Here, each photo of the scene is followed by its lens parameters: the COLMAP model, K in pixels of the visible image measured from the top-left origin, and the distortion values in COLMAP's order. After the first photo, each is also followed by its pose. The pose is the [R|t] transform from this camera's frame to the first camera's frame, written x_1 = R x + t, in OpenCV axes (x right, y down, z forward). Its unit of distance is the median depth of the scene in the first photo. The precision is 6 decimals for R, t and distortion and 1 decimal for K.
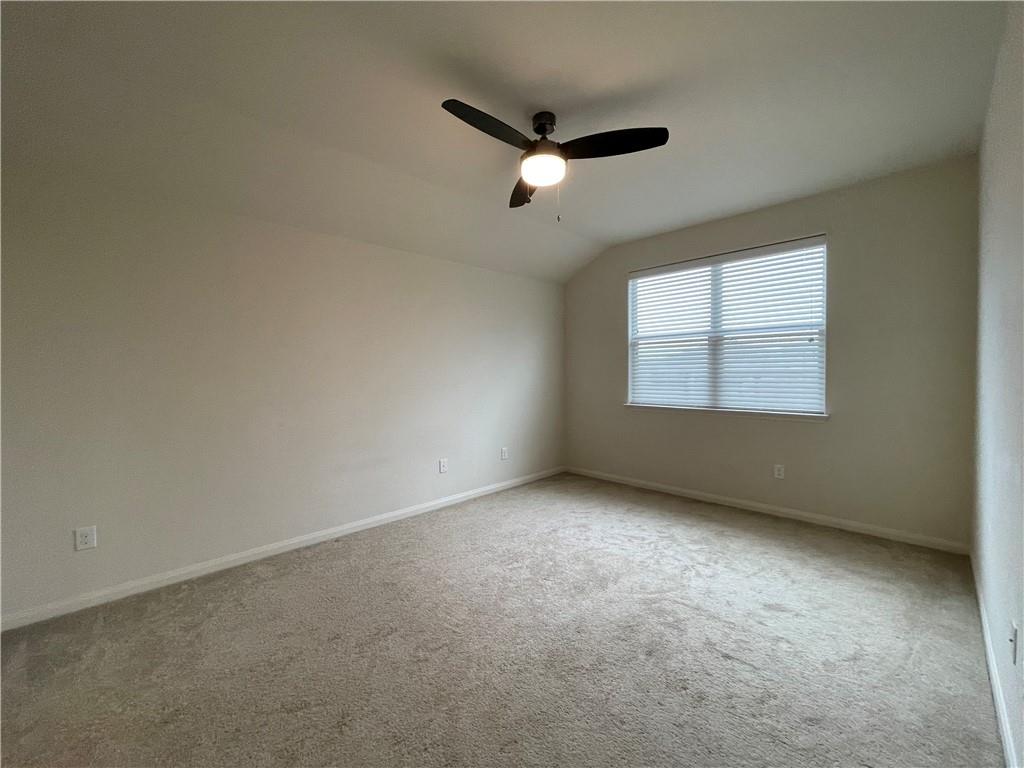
lens RADIAL K [[398.6, 0, 511.0], [0, 398.6, 388.0], [0, 0, 1]] dist [0.000976, -0.000060]
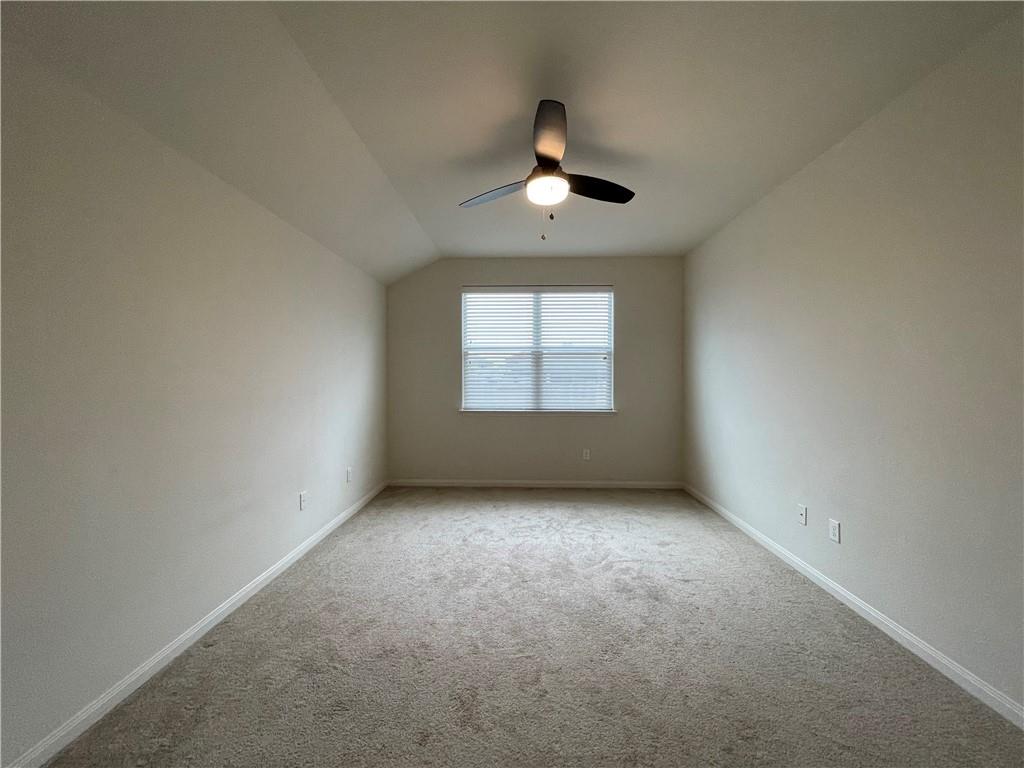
lens RADIAL K [[398.6, 0, 511.0], [0, 398.6, 388.0], [0, 0, 1]] dist [0.000976, -0.000060]
pose [[0.740768, -0.006538, 0.671729, -0.443578], [0.019446, 0.999742, -0.011714, -0.004477], [-0.671479, 0.021740, 0.740705, 0.179450]]
